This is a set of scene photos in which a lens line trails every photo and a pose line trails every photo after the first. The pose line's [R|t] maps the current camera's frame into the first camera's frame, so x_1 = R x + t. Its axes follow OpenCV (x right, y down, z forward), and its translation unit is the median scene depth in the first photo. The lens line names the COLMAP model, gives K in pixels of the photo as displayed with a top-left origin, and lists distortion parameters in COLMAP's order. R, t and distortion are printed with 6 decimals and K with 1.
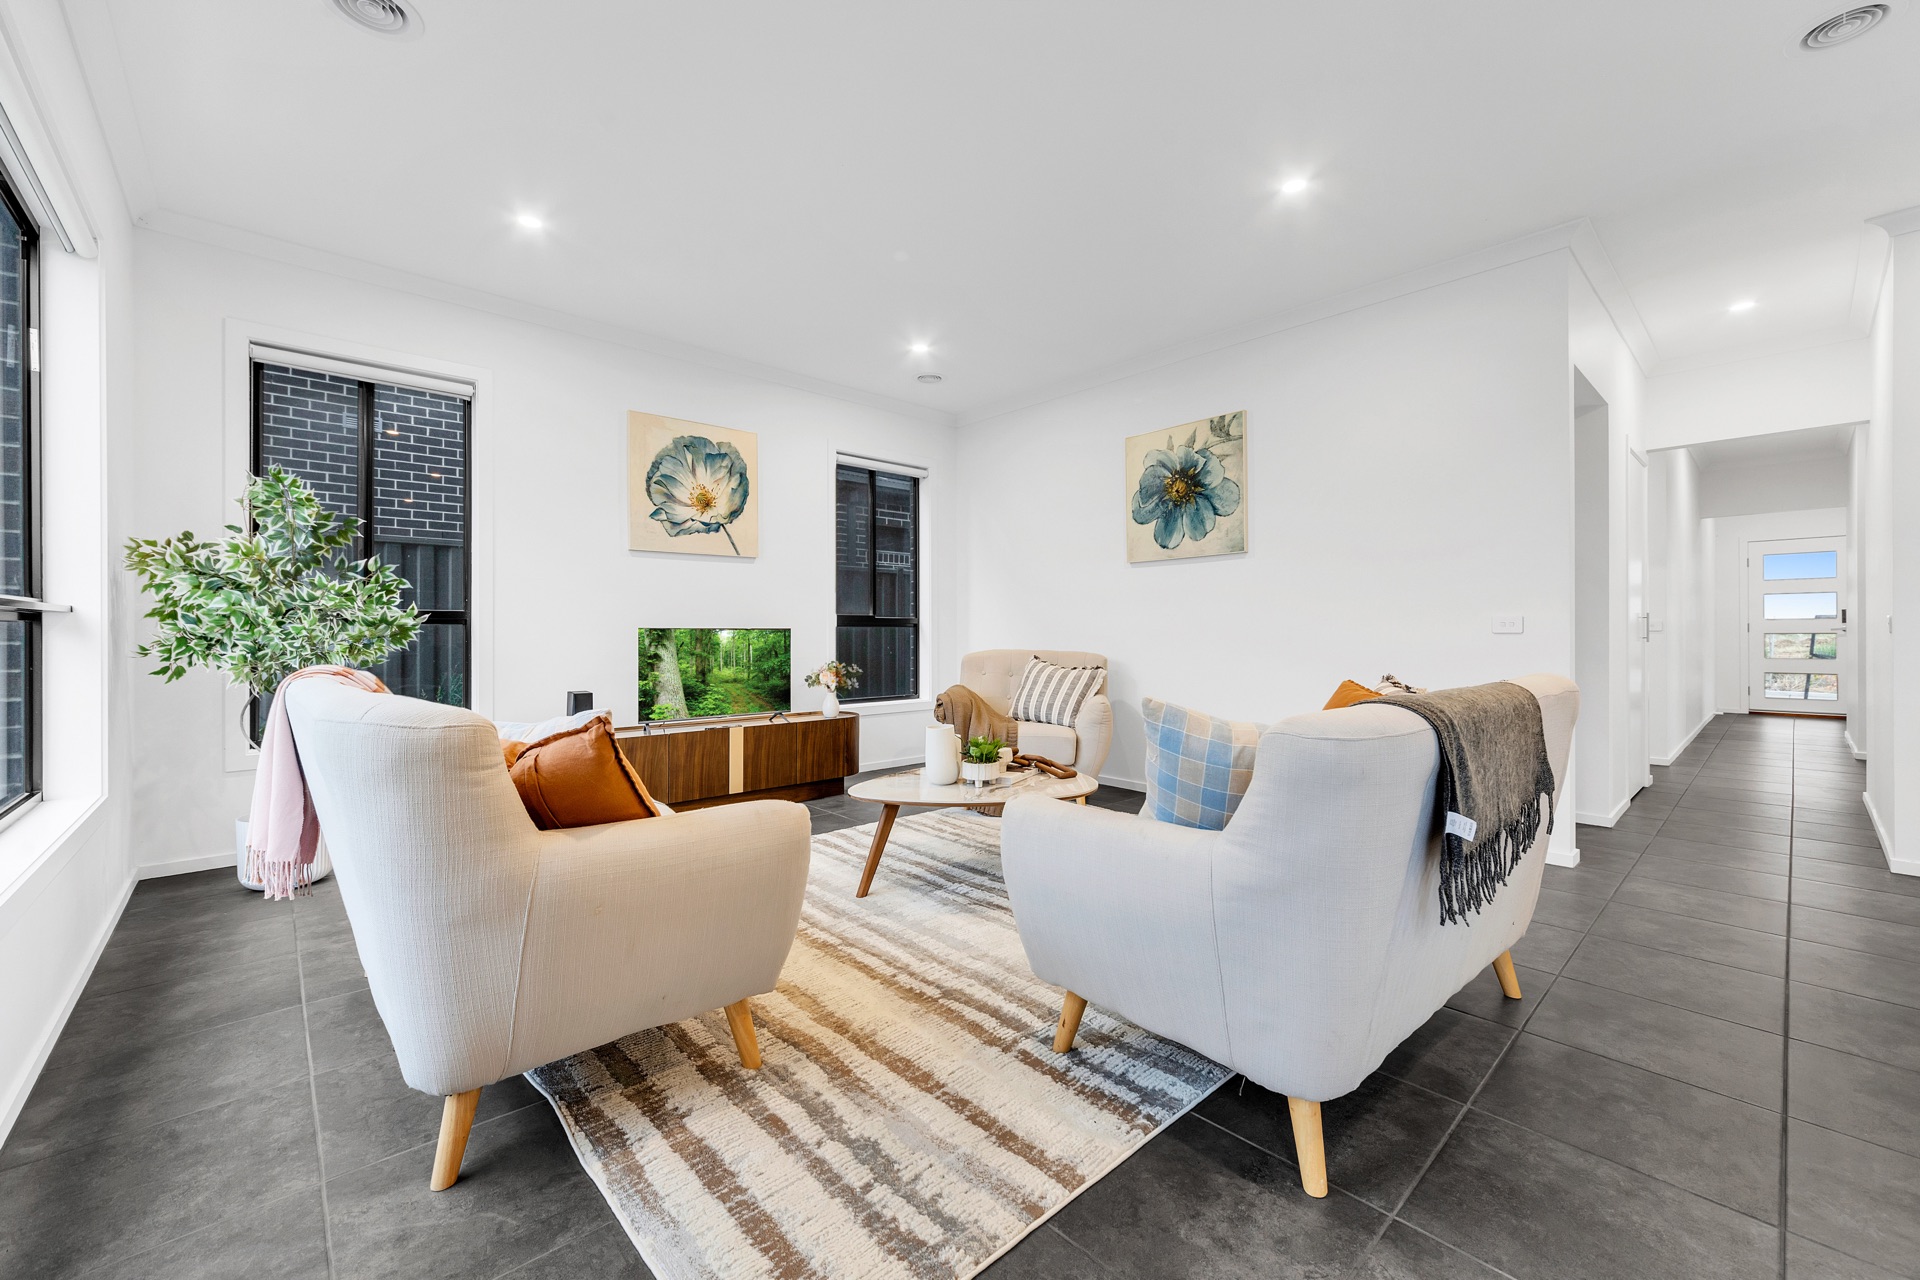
lens RADIAL K [[773.7, 0, 977.6], [0, 773.7, 632.2], [0, 0, 1]] dist [-0.001777, -0.000499]
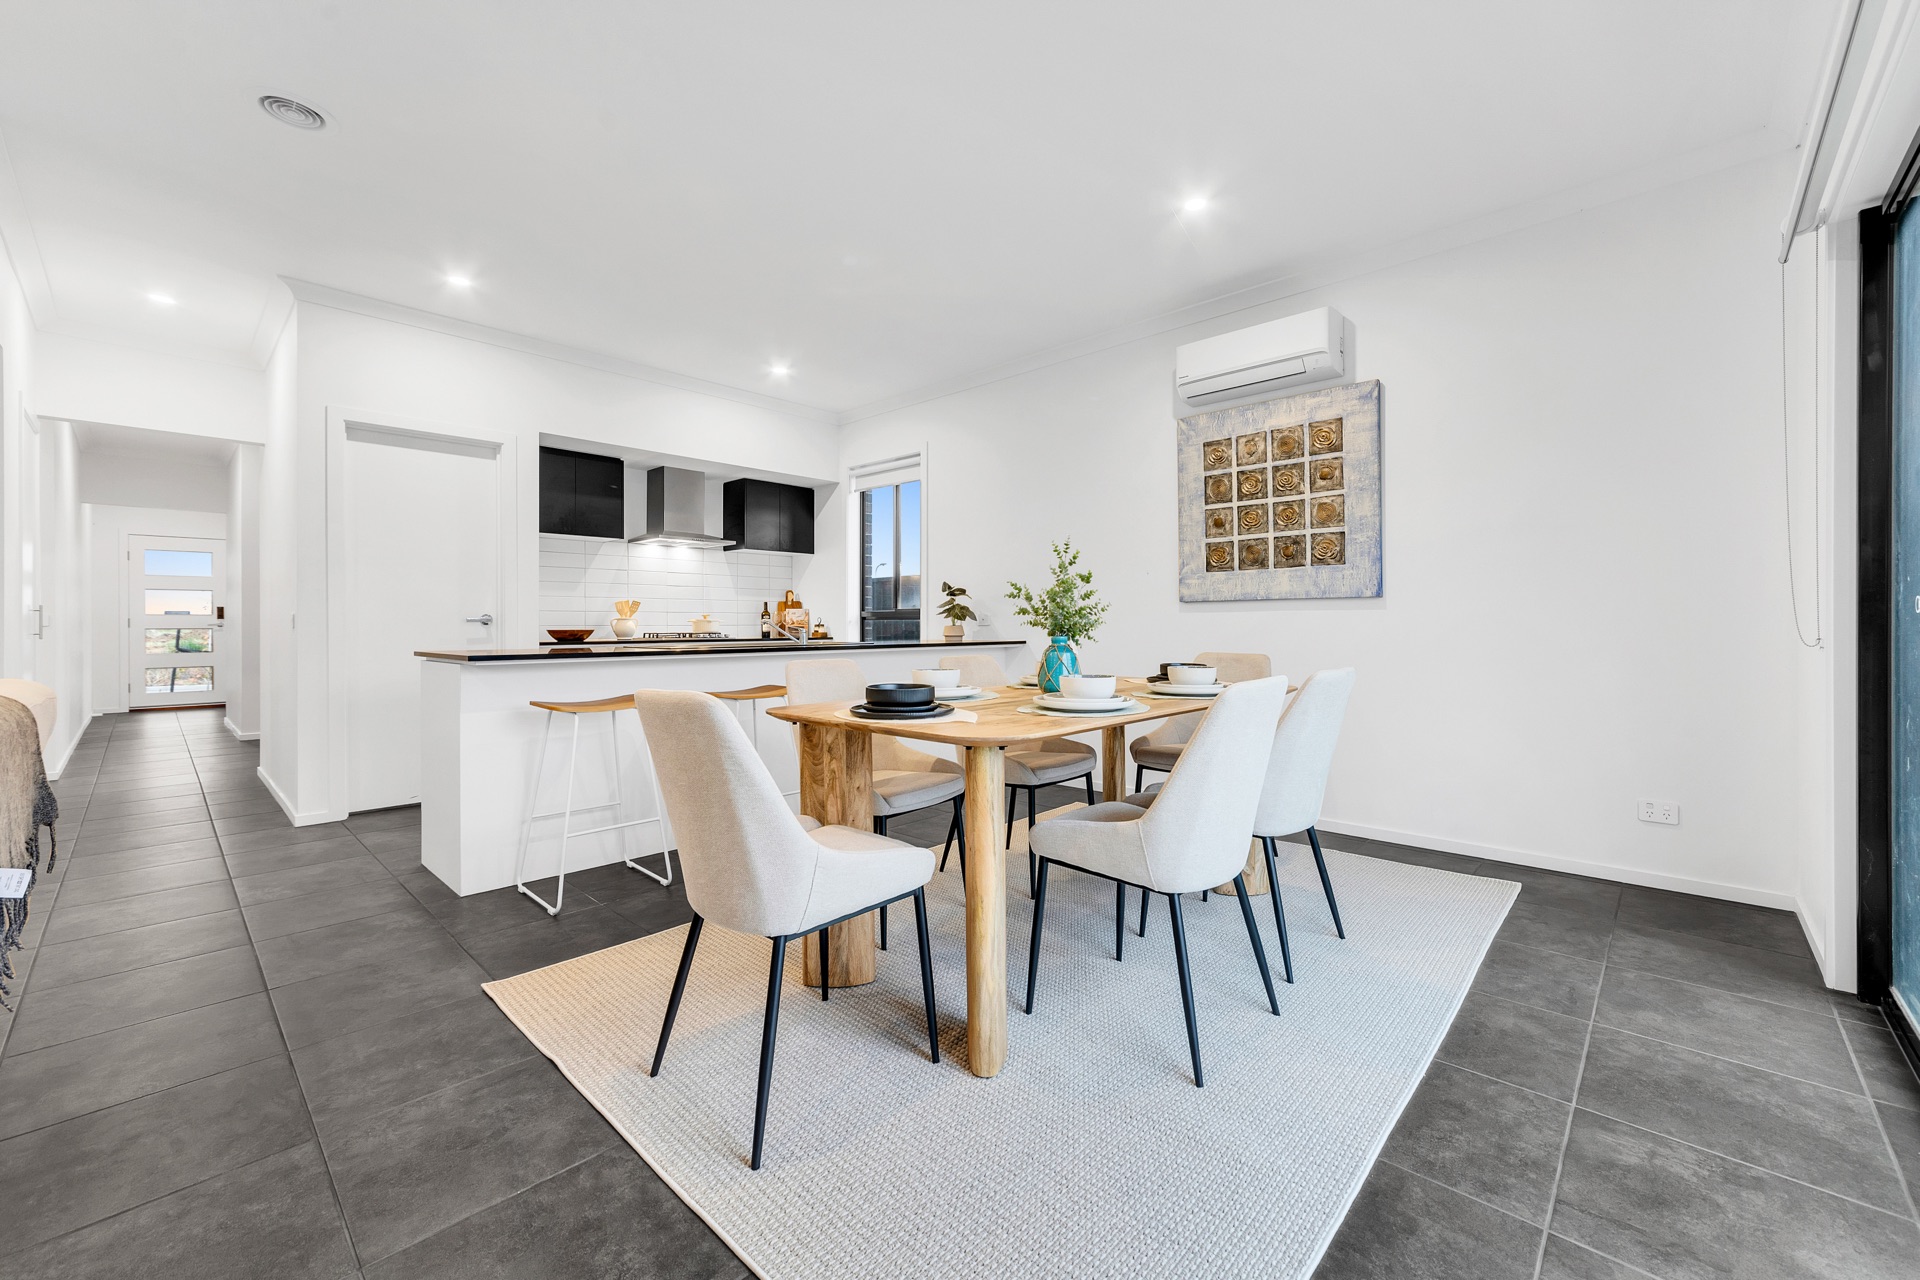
lens RADIAL K [[773.7, 0, 963.5], [0, 773.7, 624.3], [0, 0, 1]] dist [-0.001777, -0.000499]
pose [[-0.073798, 0.003127, 0.997268, -0.070153], [0.001692, 0.999994, -0.003011, 0.000887], [-0.997272, 0.001466, -0.073803, 0.044311]]
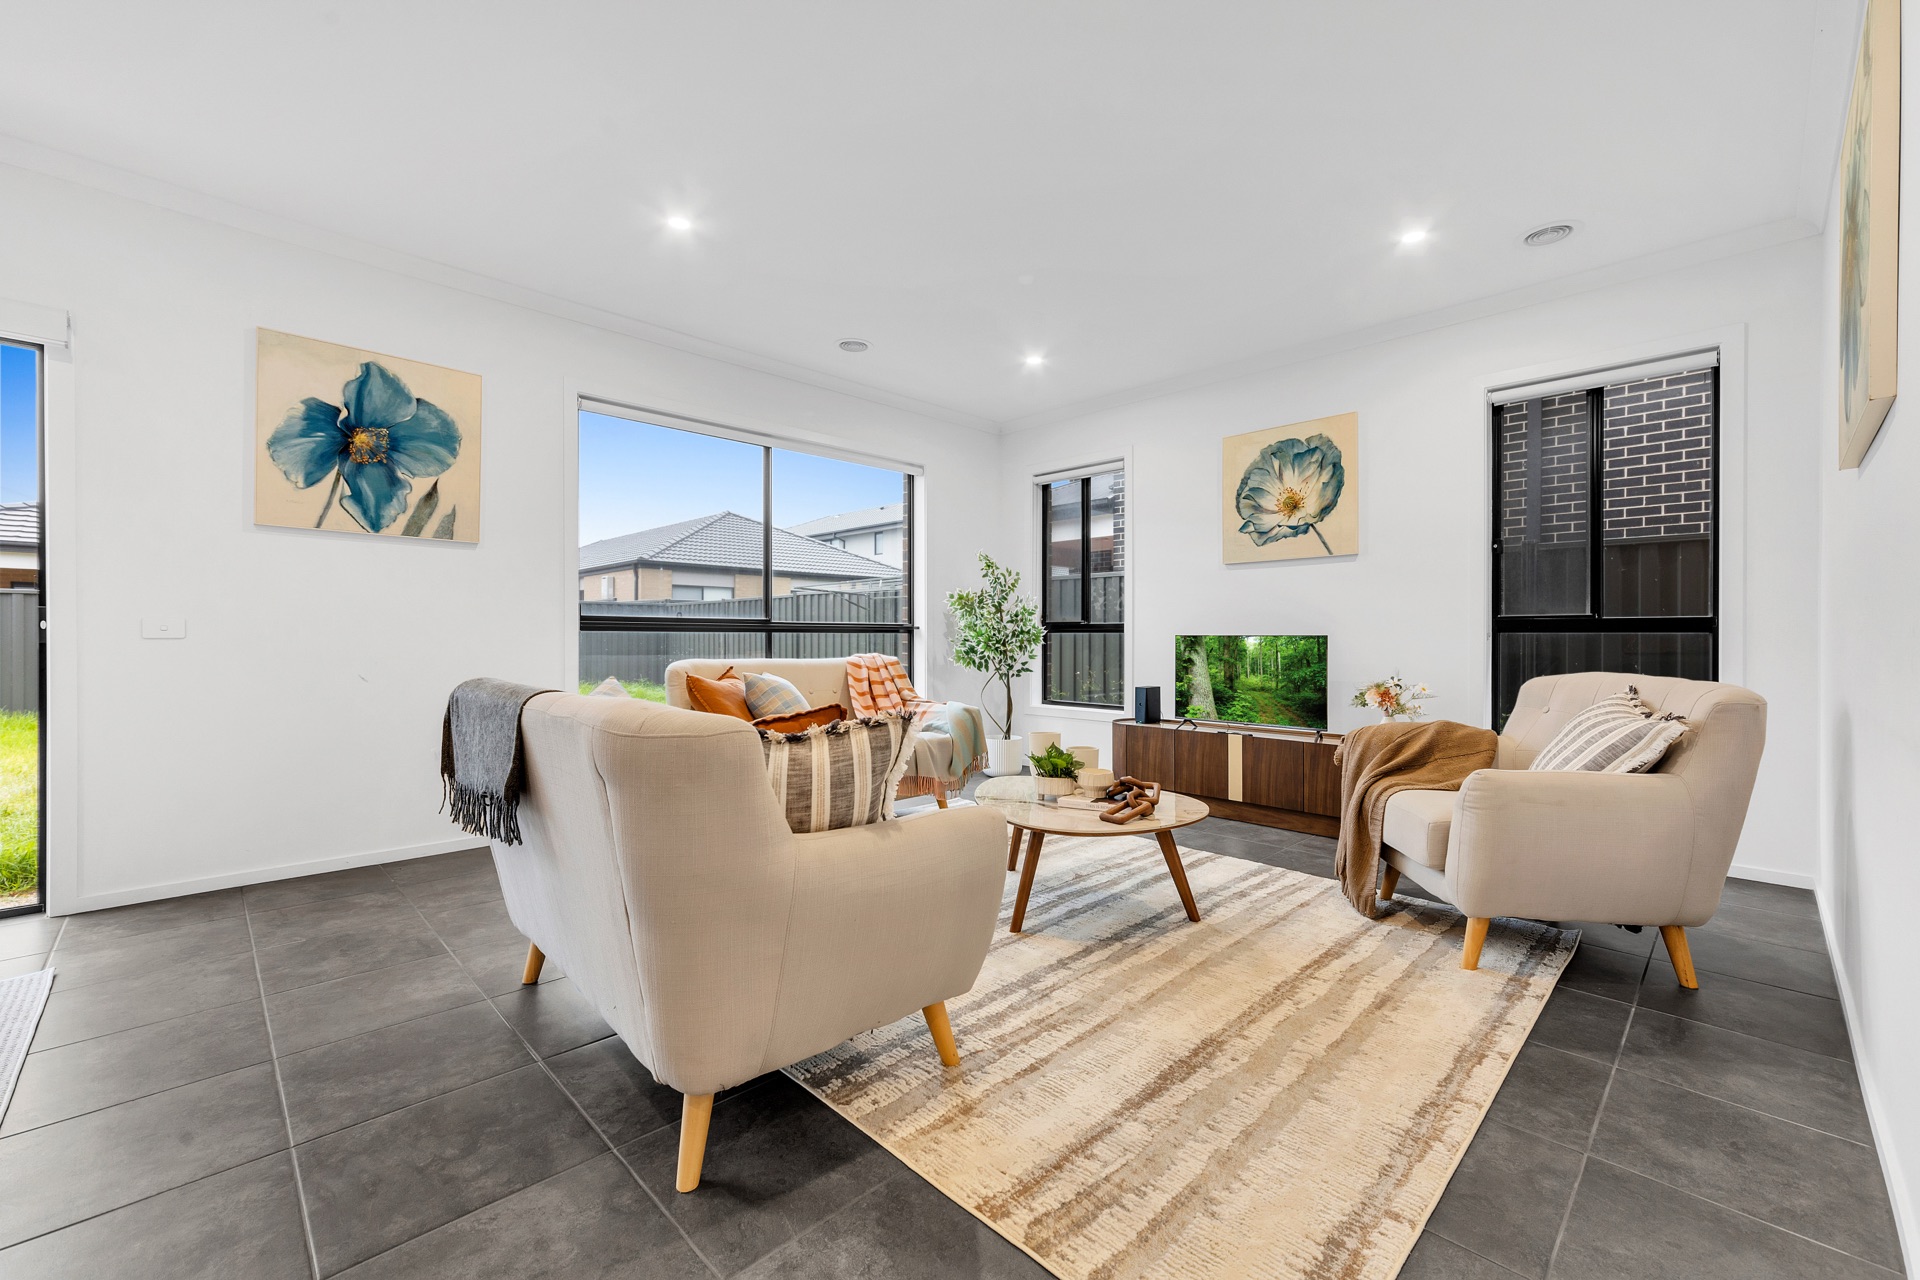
lens RADIAL K [[773.7, 0, 953.2], [0, 773.7, 655.3], [0, 0, 1]] dist [-0.001777, -0.000499]
pose [[0.021555, 0.018655, -0.999594, 0.651438], [-0.003768, 0.999820, 0.018578, 0.003582], [0.999761, 0.003366, 0.021622, 0.594235]]
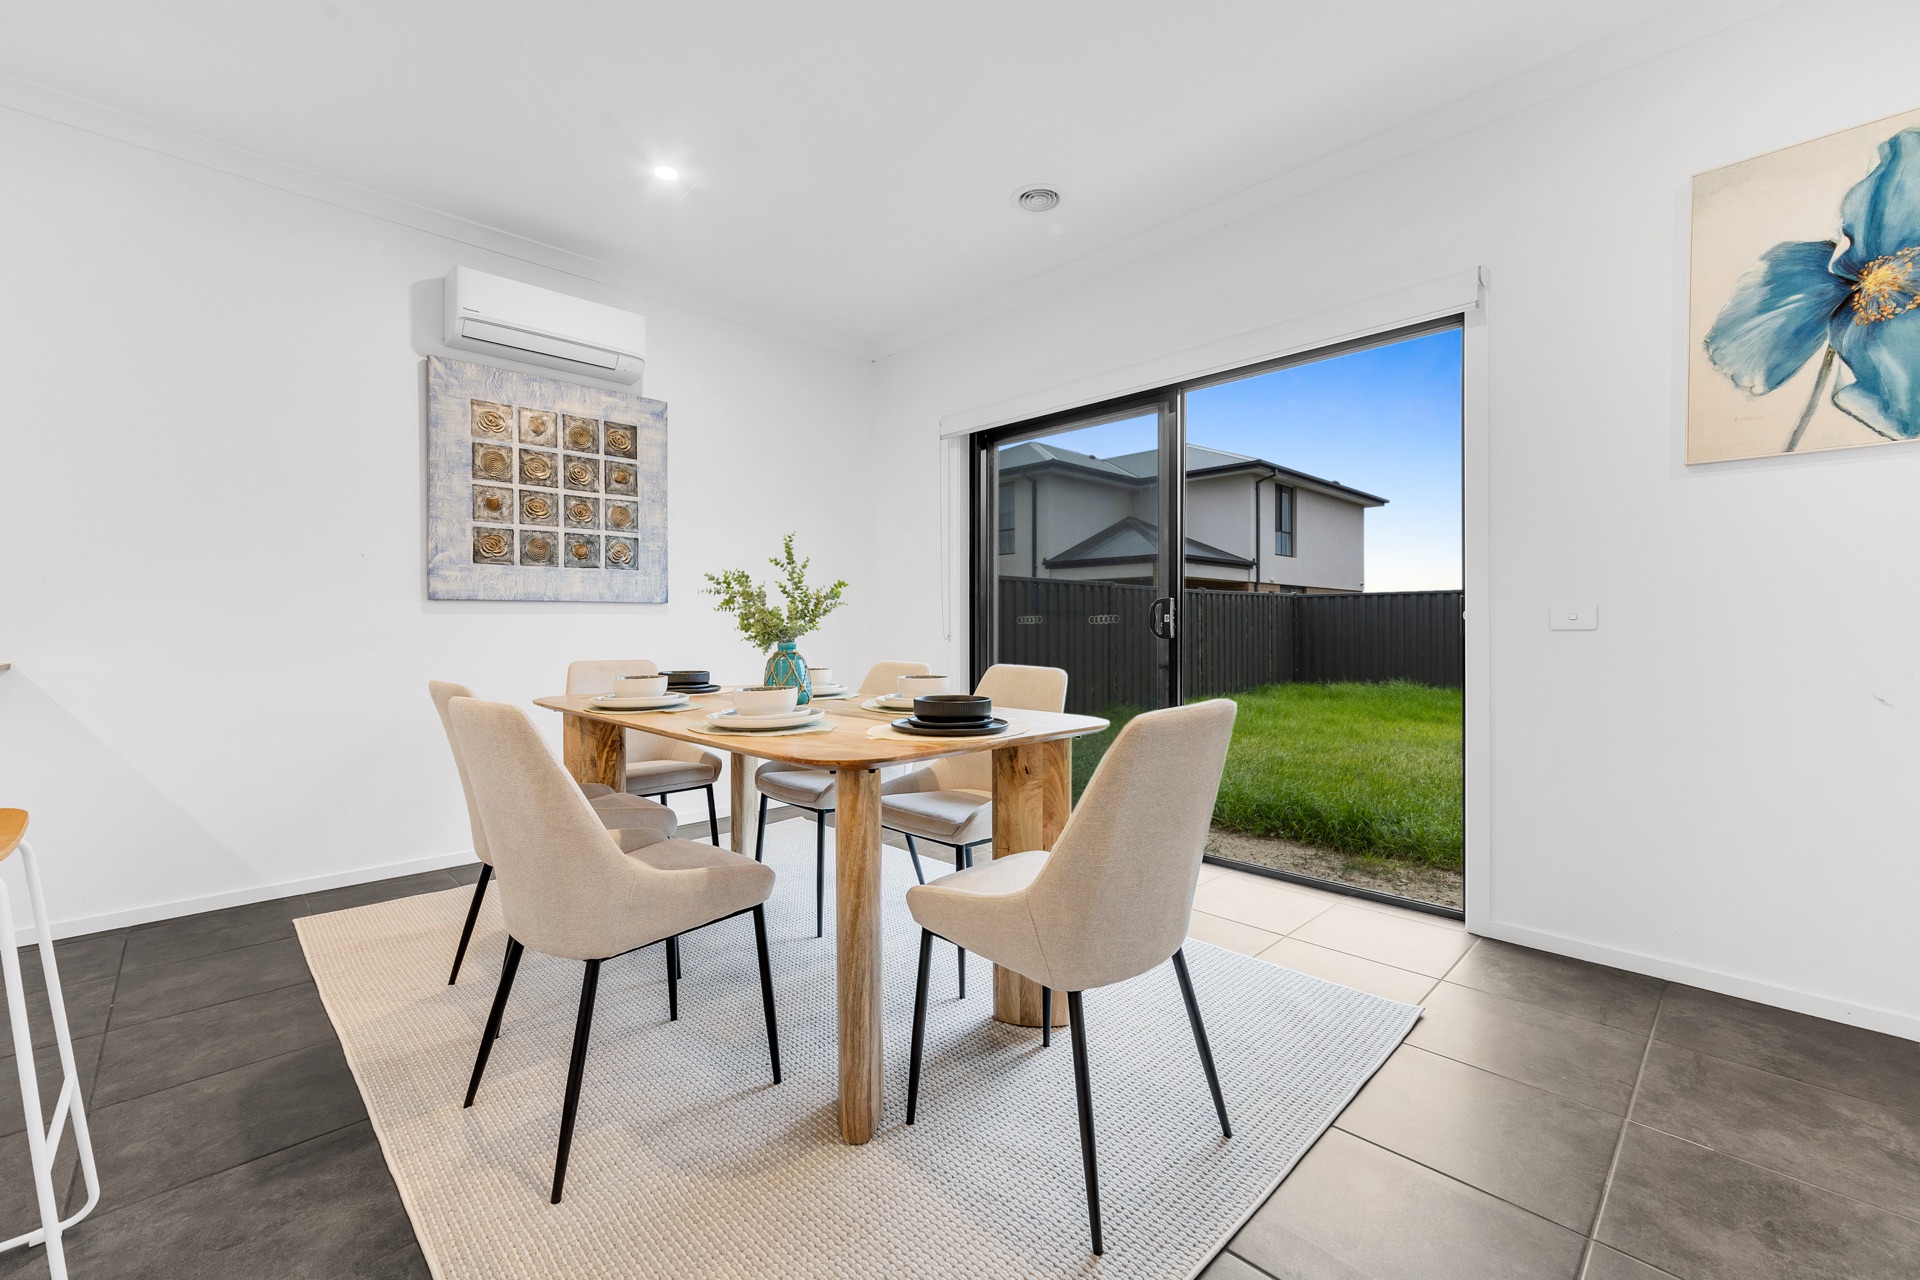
lens RADIAL K [[773.7, 0, 965.0], [0, 773.7, 632.1], [0, 0, 1]] dist [-0.001777, -0.000499]
pose [[-0.999675, 0.004337, -0.025127, 0.391219], [0.004138, 0.999960, 0.007981, -0.002127], [0.025161, 0.007874, -0.999652, 0.442634]]
